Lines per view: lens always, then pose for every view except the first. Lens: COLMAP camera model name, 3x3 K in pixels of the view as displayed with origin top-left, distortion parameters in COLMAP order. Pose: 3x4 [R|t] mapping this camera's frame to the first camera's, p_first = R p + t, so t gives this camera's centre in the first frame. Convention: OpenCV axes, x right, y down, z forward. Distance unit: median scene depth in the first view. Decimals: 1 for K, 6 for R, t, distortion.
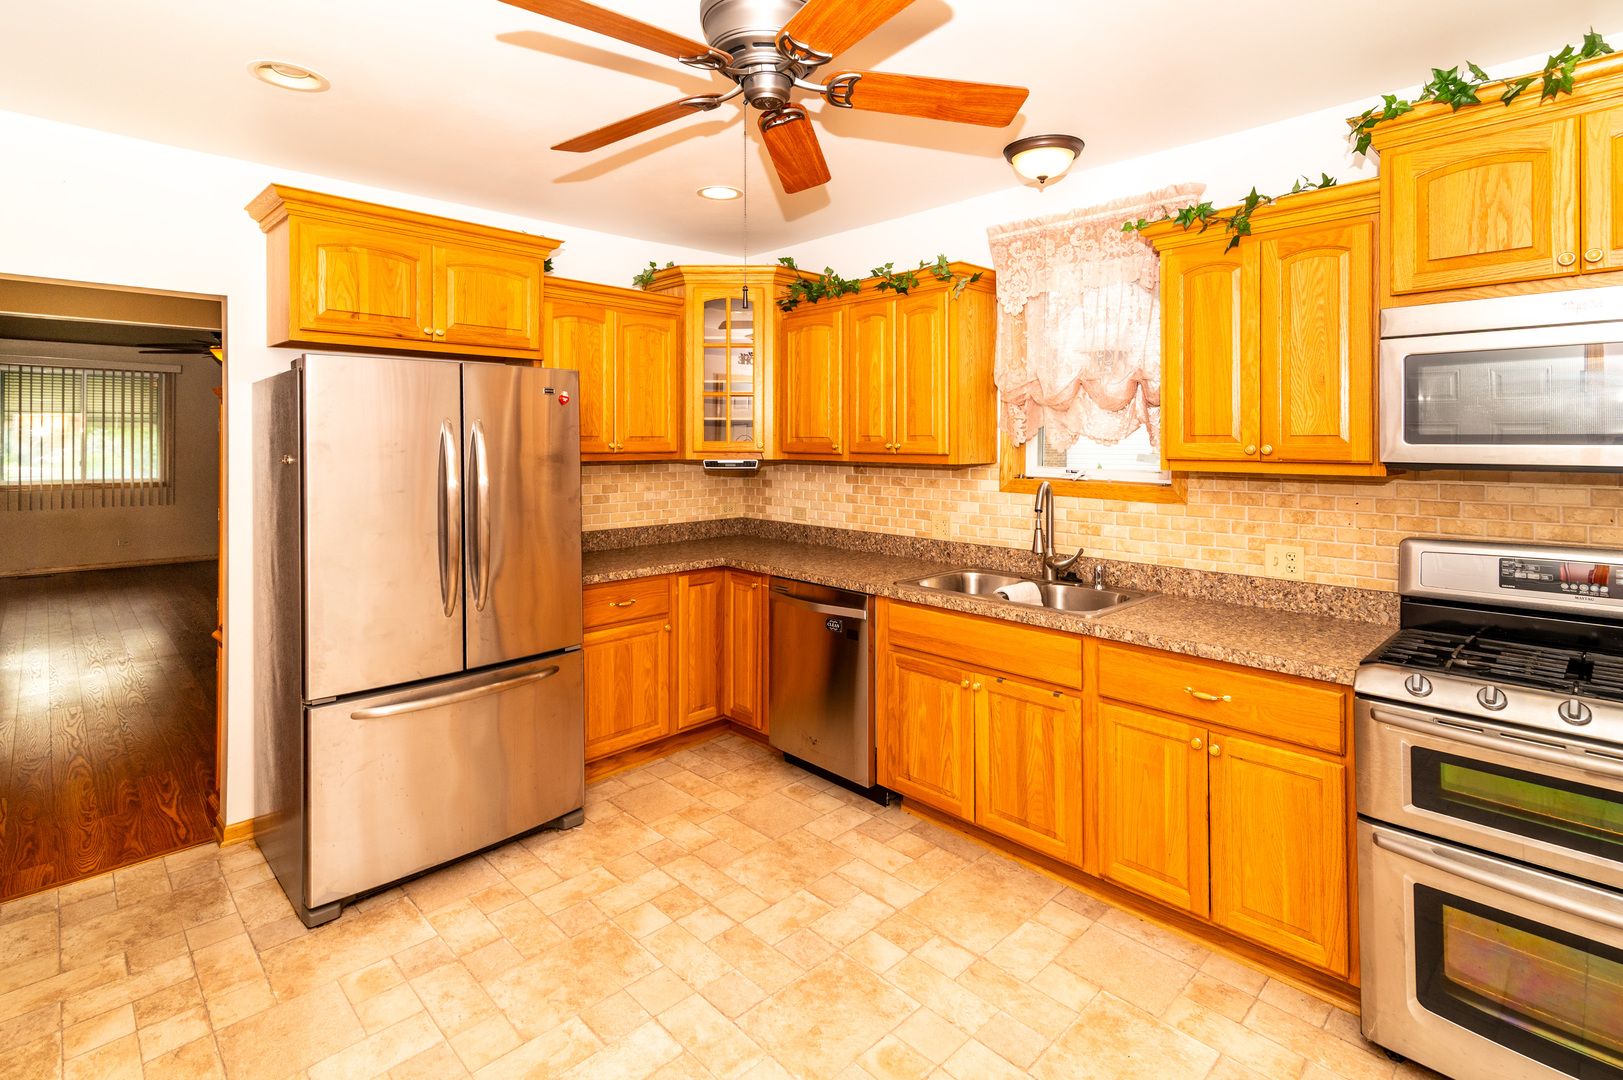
lens RADIAL K [[745.7, 0, 858.4], [0, 745.7, 539.4], [0, 0, 1]] dist [0.000094, 0.000019]
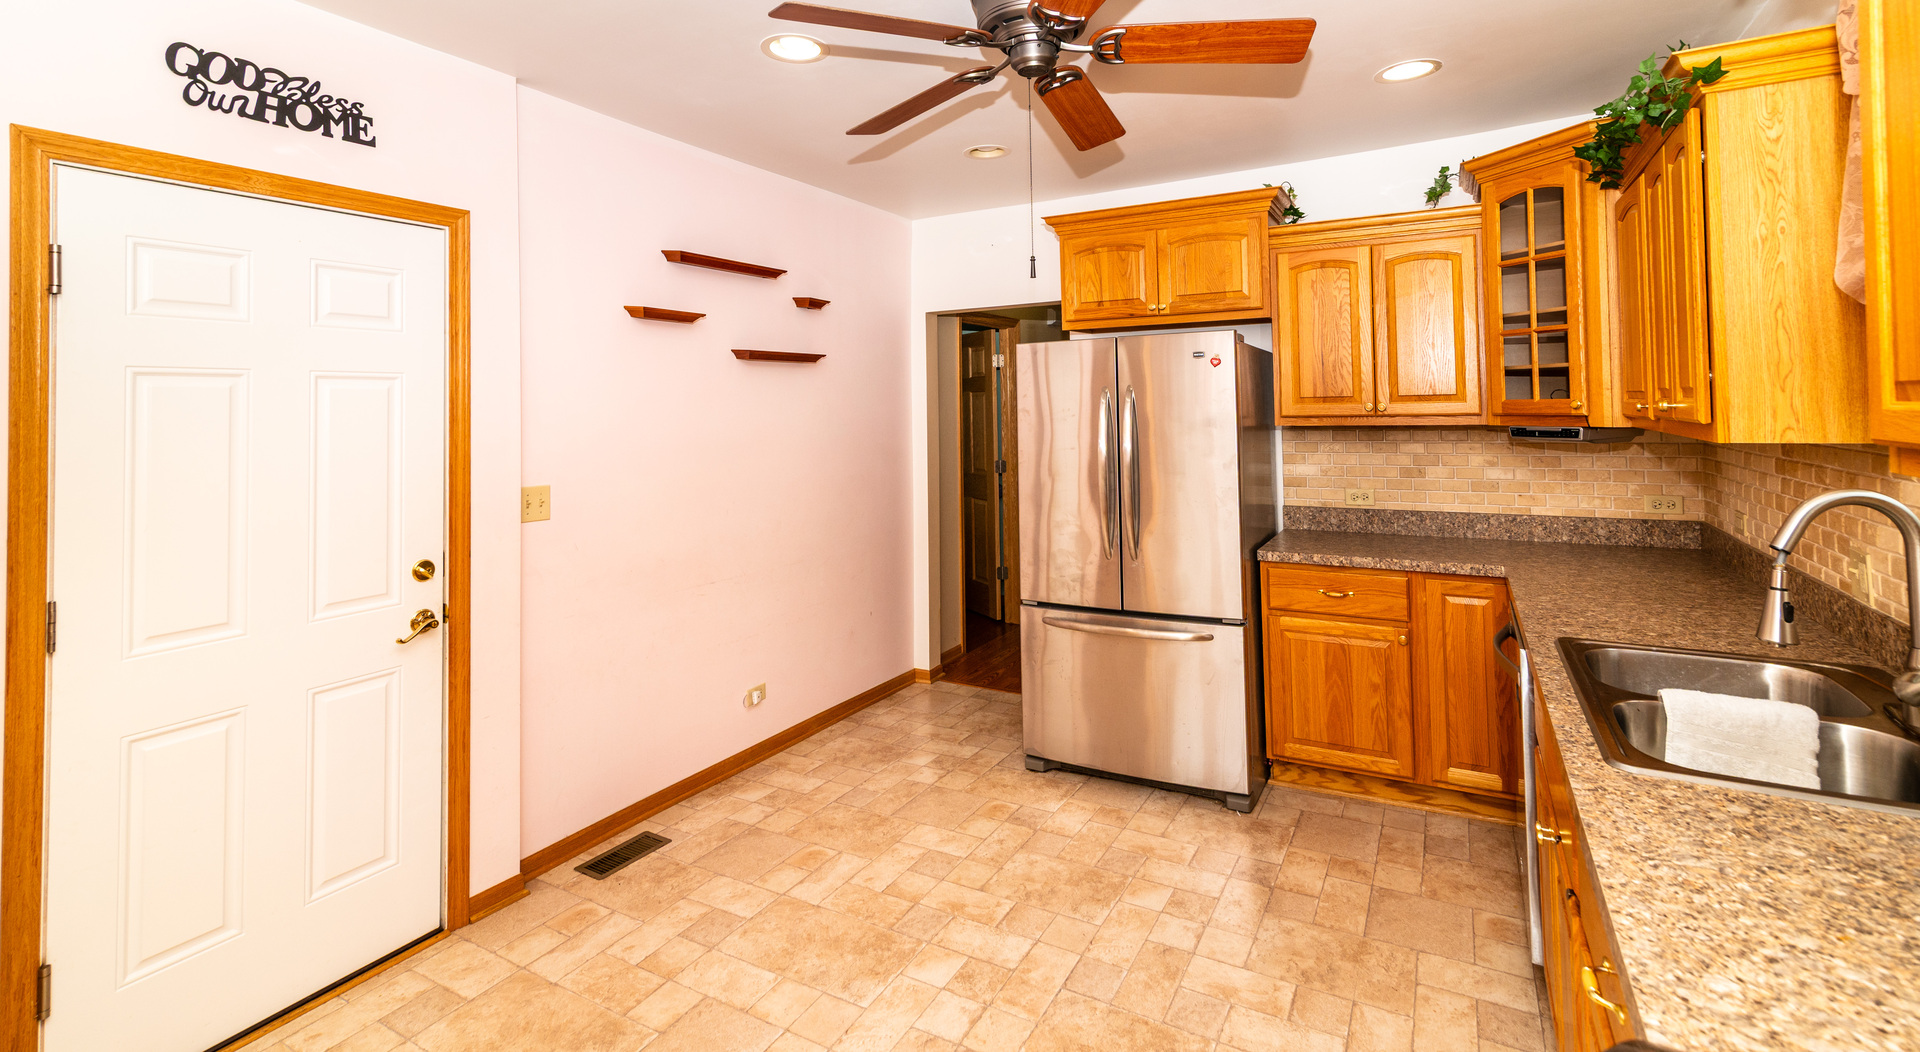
lens RADIAL K [[894.0, 0, 960.0], [0, 894.0, 526.0], [0, 0, 1]] dist [0.003452, 0.000179]
pose [[0.262765, 0.127392, -0.956413, 0.587926], [-0.110301, 0.988713, 0.101390, -0.051441], [0.958534, 0.078851, 0.273851, 0.331323]]
